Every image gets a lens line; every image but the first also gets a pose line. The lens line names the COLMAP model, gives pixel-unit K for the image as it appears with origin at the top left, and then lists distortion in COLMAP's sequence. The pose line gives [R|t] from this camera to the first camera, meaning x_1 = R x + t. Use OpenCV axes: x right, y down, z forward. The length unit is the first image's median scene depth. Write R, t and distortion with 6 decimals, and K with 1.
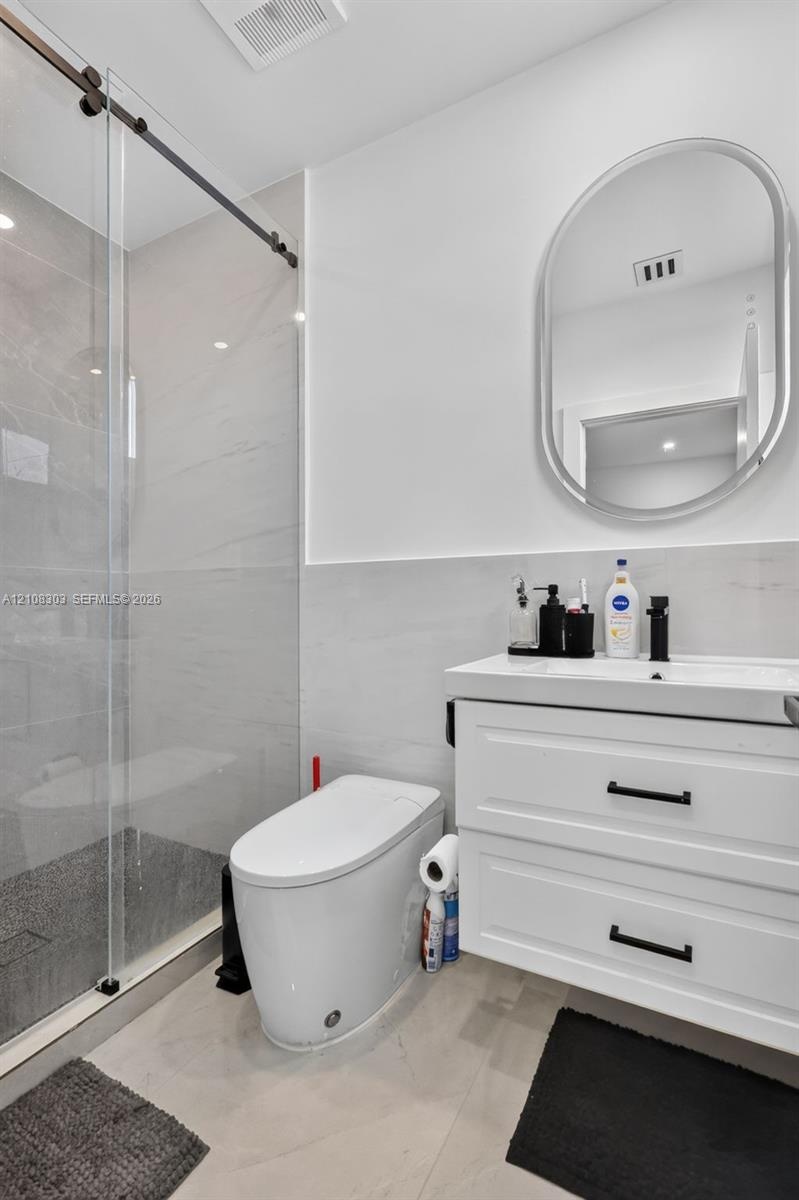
lens RADIAL K [[551.2, 0, 390.5], [0, 551.2, 611.2], [0, 0, 1]] dist [0.000280, 0.000702]
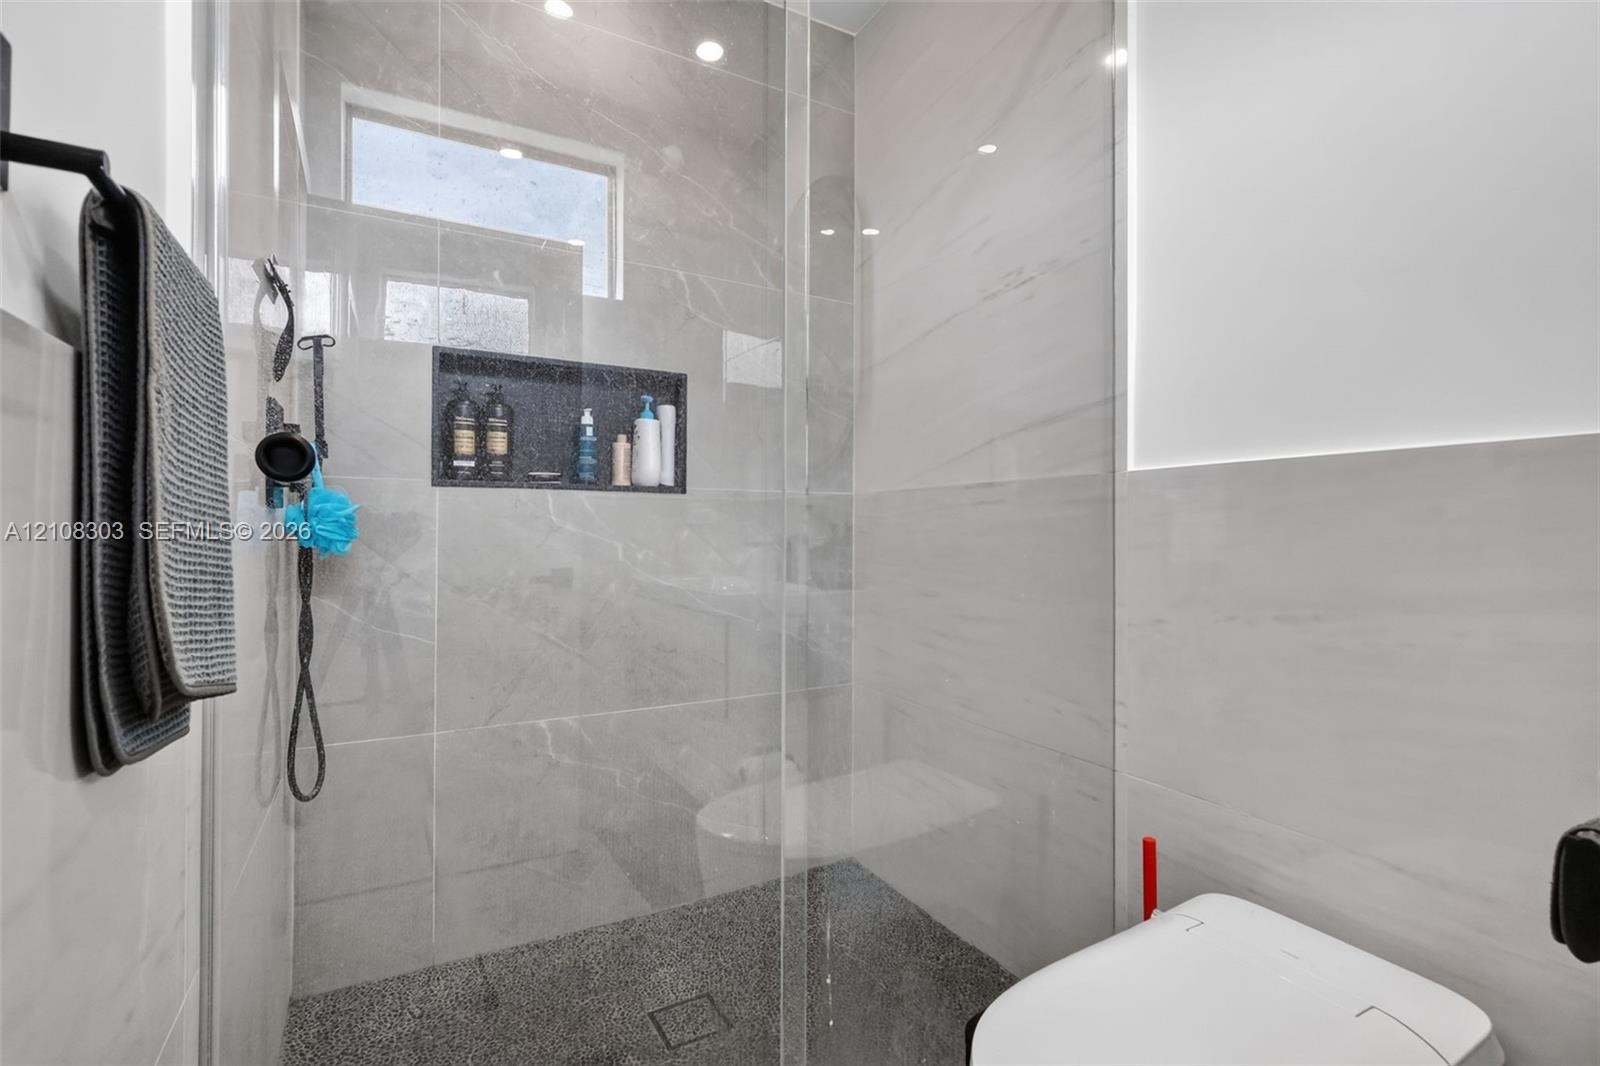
lens RADIAL K [[735.0, 0, 806.6], [0, 735.0, 531.4], [0, 0, 1]] dist [0.000280, 0.000702]
pose [[0.844615, 0.000104, -0.535374, -0.033619], [-0.004830, 0.999961, -0.007427, -0.018368], [0.535352, 0.008858, 0.844583, 0.220785]]
